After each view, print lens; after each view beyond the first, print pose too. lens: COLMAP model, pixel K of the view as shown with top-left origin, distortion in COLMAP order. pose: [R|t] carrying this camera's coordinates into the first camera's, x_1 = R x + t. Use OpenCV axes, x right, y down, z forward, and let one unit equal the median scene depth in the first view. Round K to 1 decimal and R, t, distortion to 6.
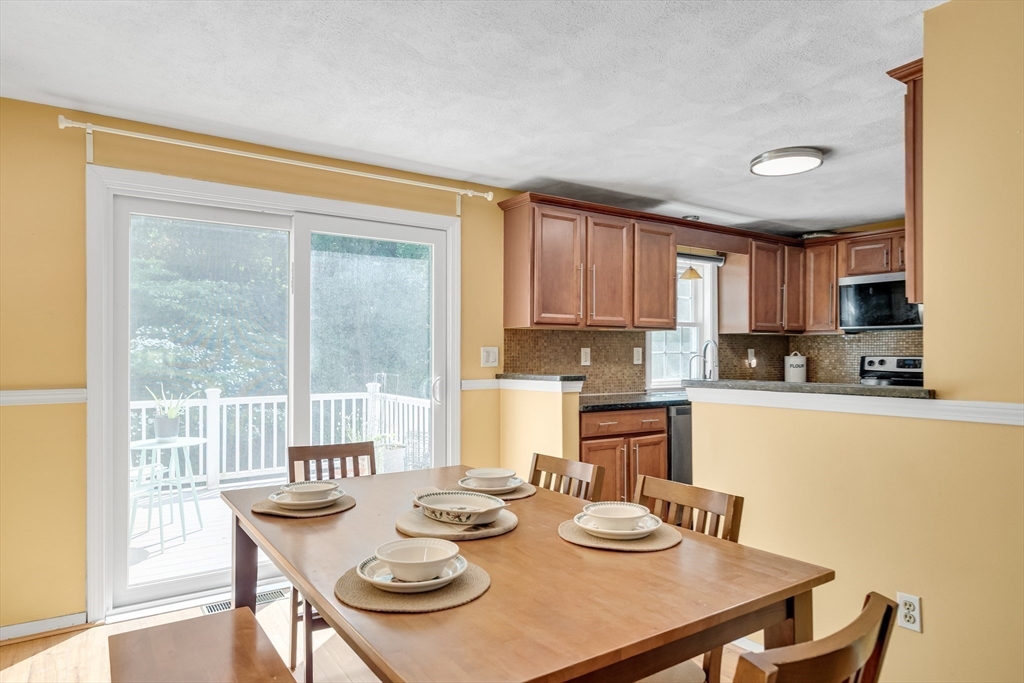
lens RADIAL K [[627.9, 0, 506.0], [0, 627.9, 346.9], [0, 0, 1]] dist [-0.005750, 0.002430]
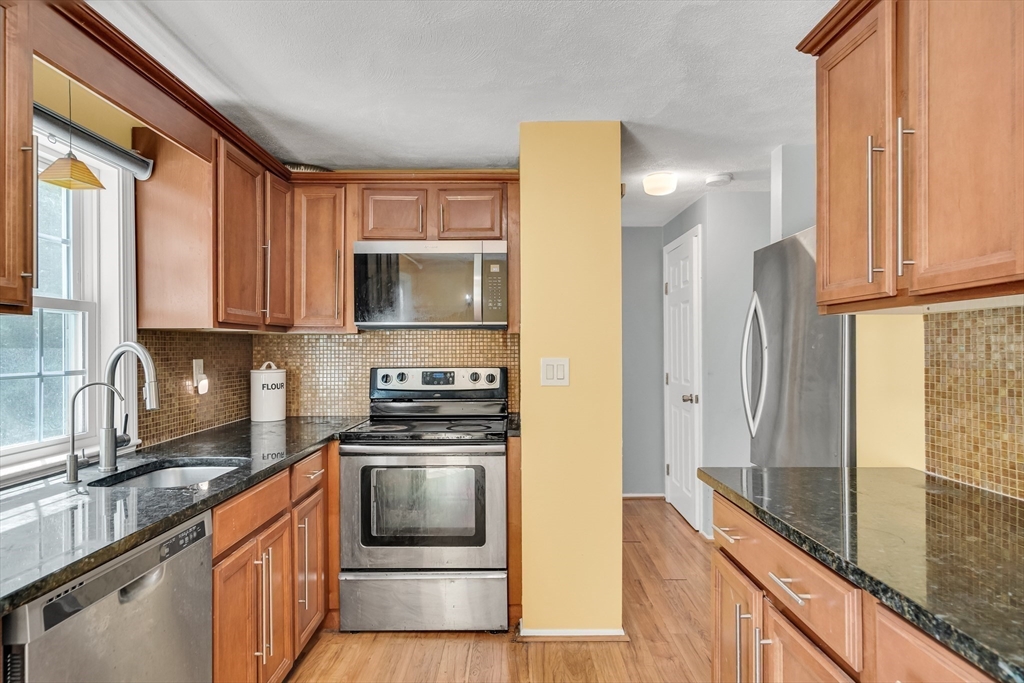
lens RADIAL K [[587.2, 0, 494.9], [0, 587.2, 346.4], [0, 0, 1]] dist [0.007233, -0.002523]
pose [[0.566525, -0.003046, 0.824039, 0.138172], [-0.003531, 0.999975, 0.006124, -0.012020], [-0.824037, -0.006379, 0.566500, 0.560599]]
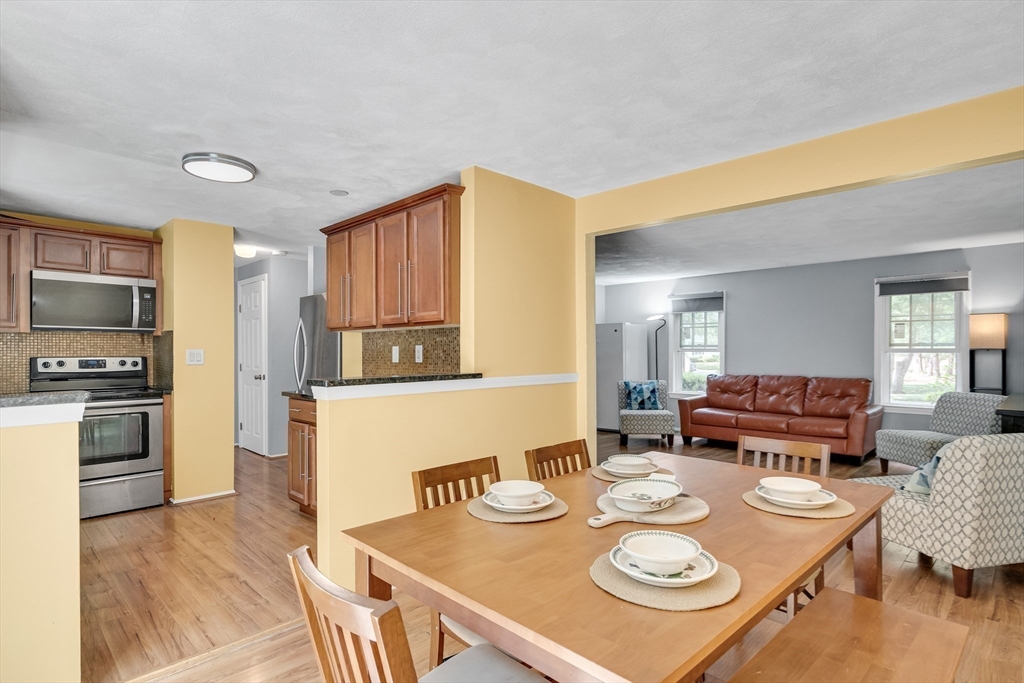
lens RADIAL K [[570.9, 0, 528.4], [0, 570.9, 355.0], [0, 0, 1]] dist [0.009495, 0.003557]
pose [[-0.216818, -0.006034, 0.976193, -0.426770], [-0.008408, 0.999955, 0.004314, 0.001488], [-0.976176, -0.007273, -0.216859, 0.484794]]
